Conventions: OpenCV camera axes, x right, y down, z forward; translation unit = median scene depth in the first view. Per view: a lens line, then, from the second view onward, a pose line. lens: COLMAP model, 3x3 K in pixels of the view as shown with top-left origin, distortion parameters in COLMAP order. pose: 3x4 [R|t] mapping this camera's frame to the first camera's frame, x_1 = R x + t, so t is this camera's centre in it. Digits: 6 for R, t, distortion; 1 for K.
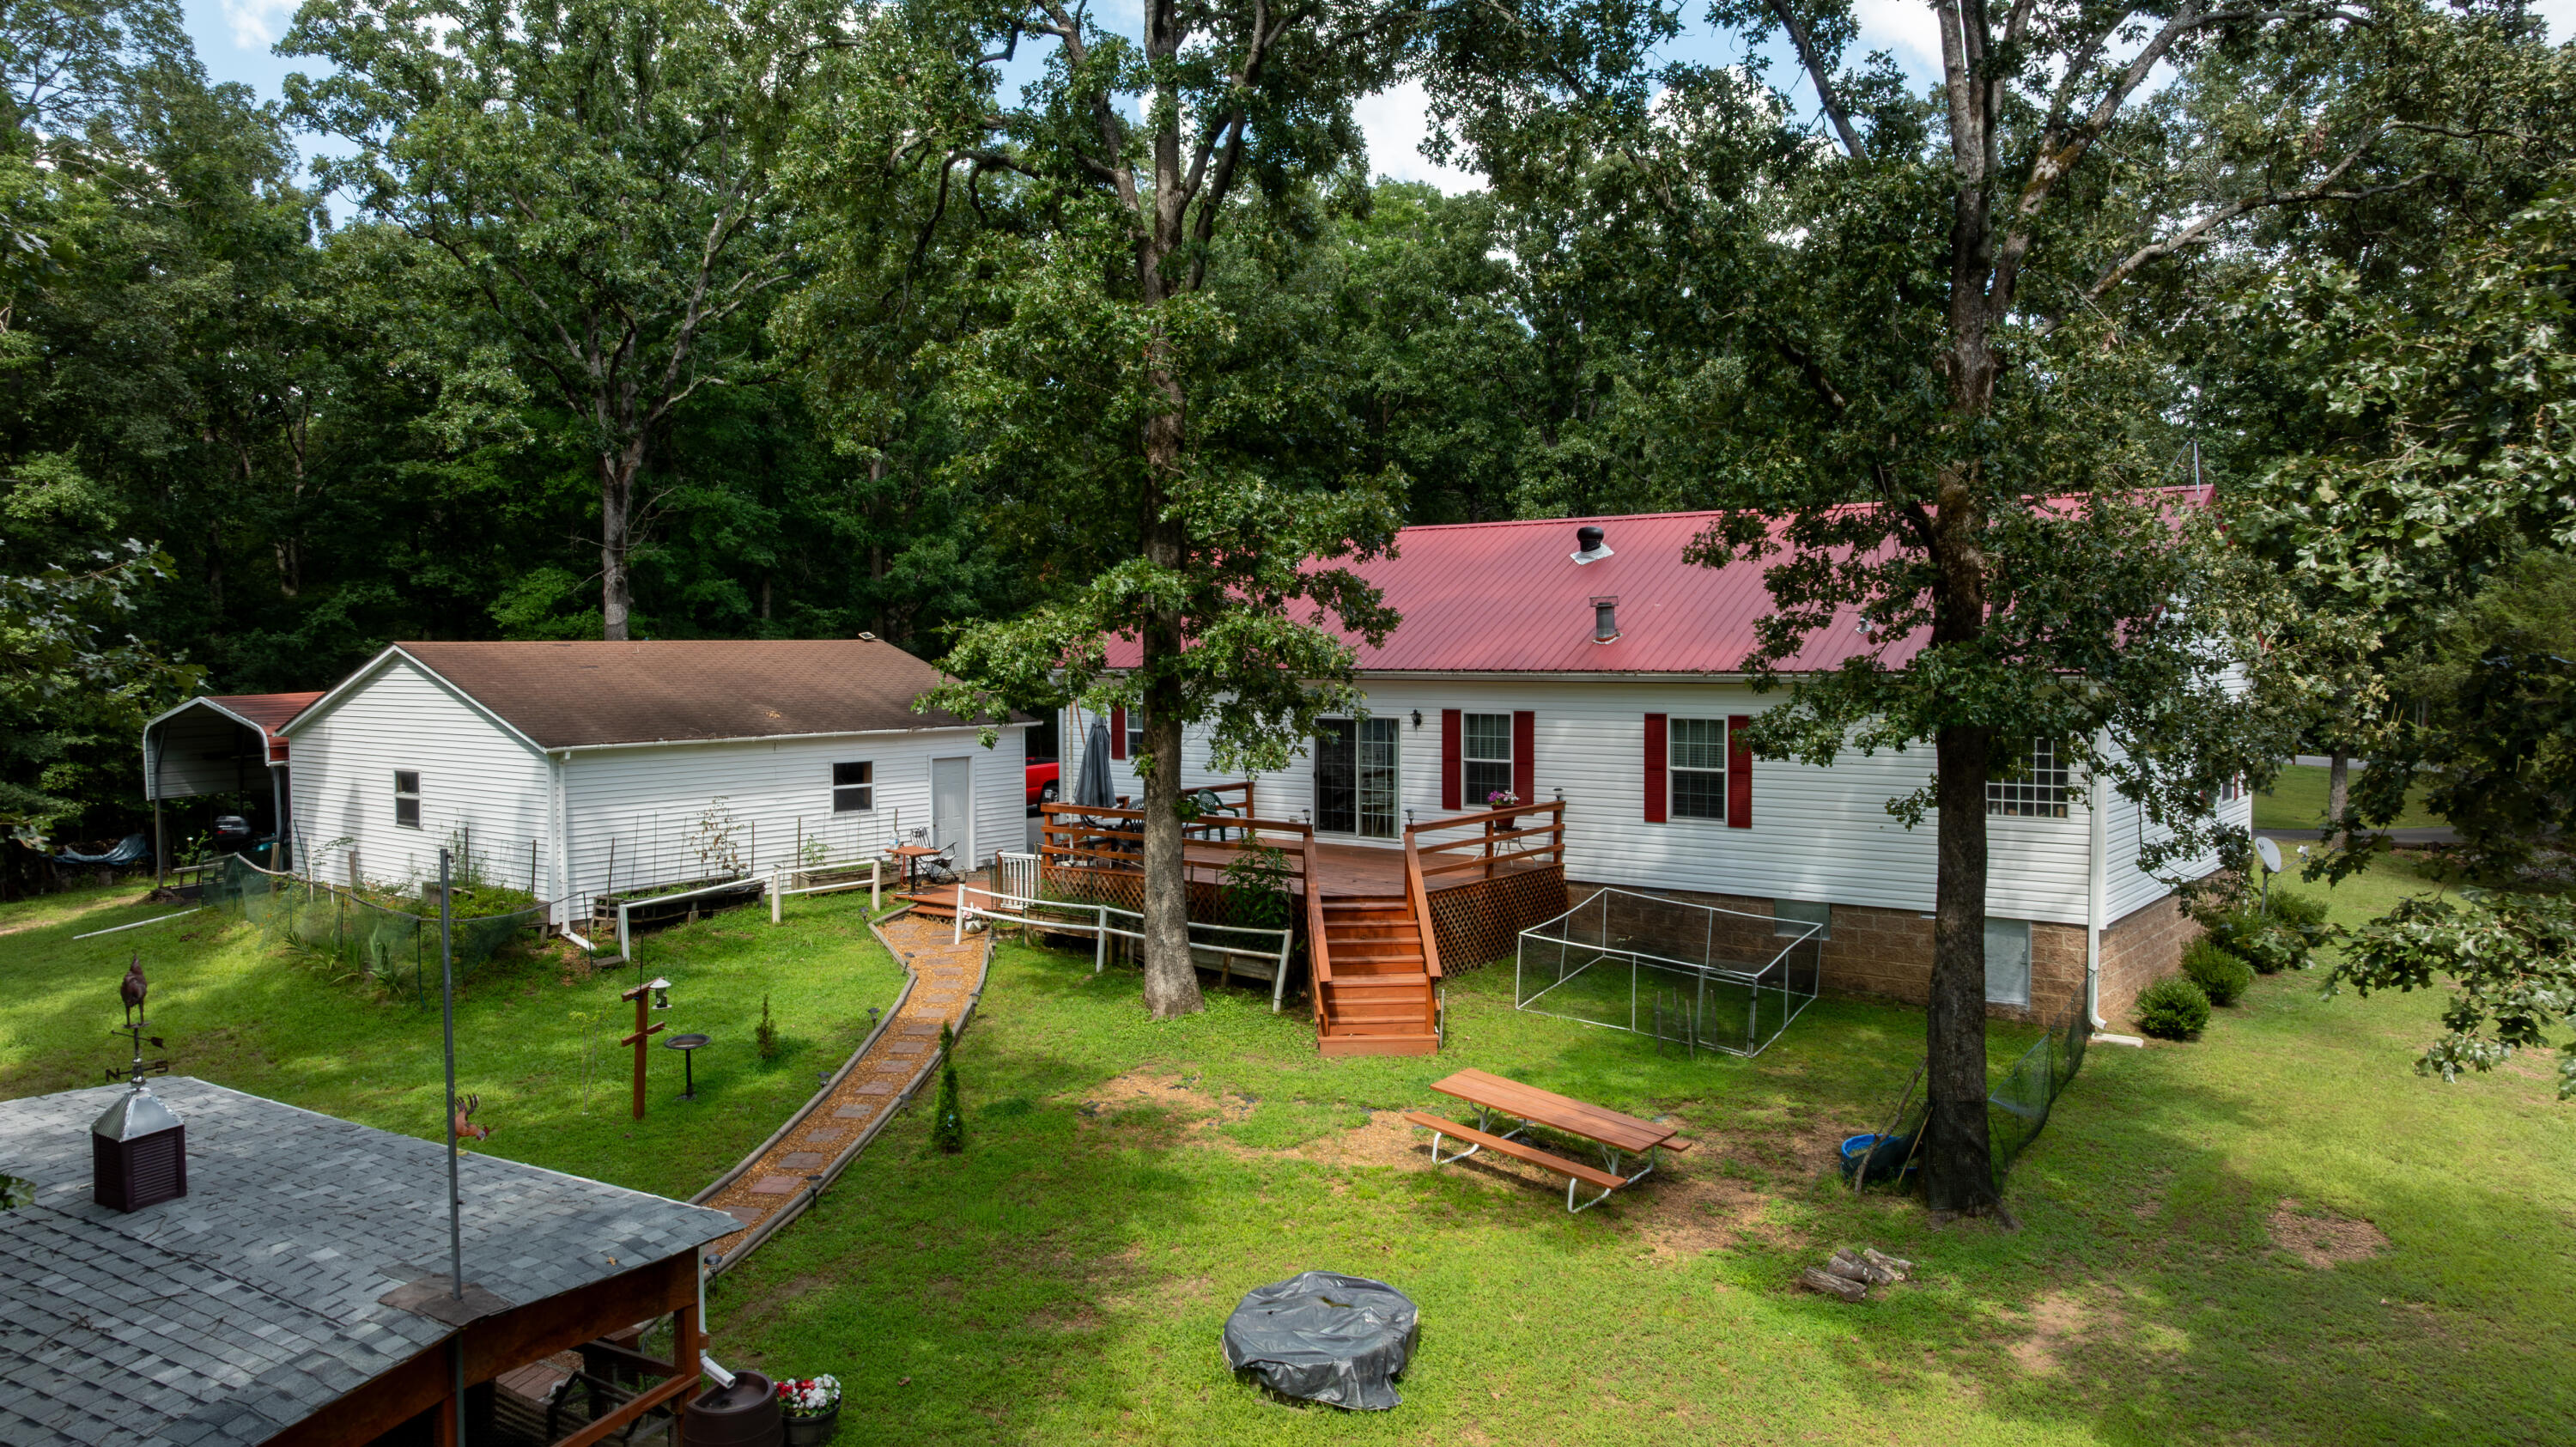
lens RADIAL K [[1815.4, 0, 1288.0], [0, 1815.4, 723.5], [0, 0, 1]] dist [-0.033482, 0.034851]
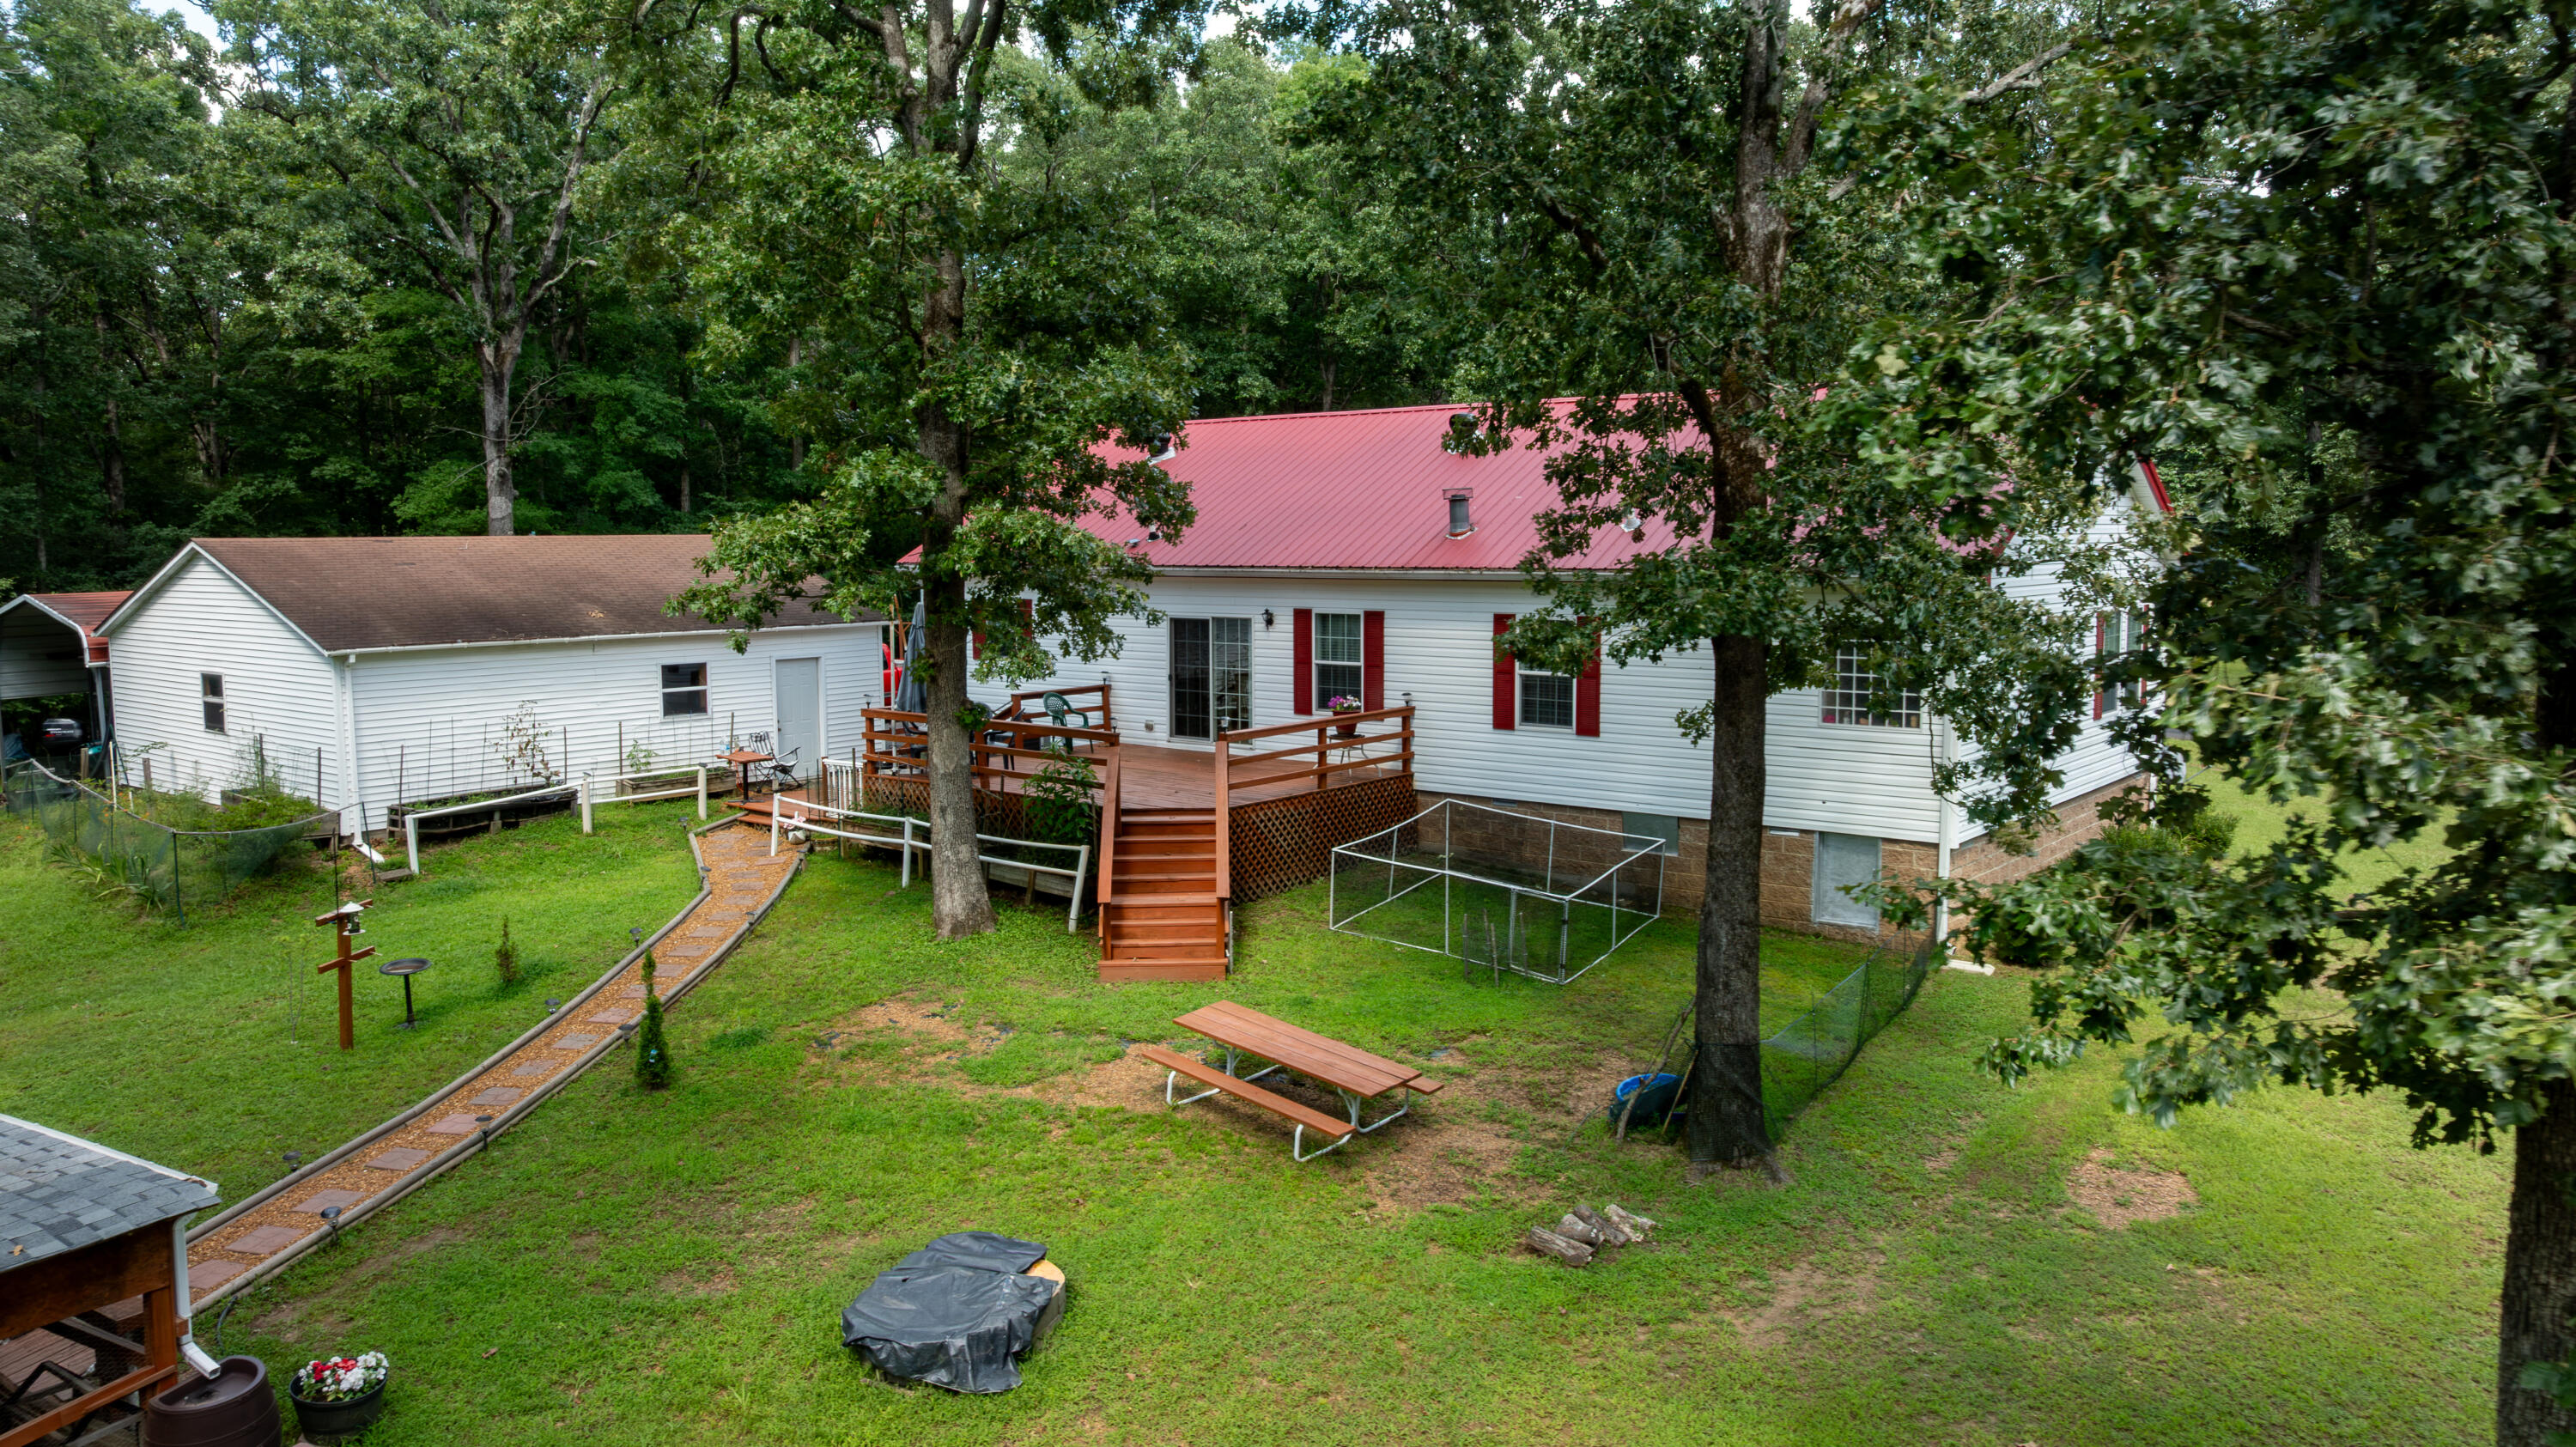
lens RADIAL K [[1815.4, 0, 1288.0], [0, 1815.4, 723.5], [0, 0, 1]] dist [-0.033482, 0.034851]
pose [[0.999821, 0.001279, -0.018868, 0.131200], [-0.000141, 0.998185, 0.060214, -0.006407], [0.018911, -0.060201, 0.998007, 0.071530]]
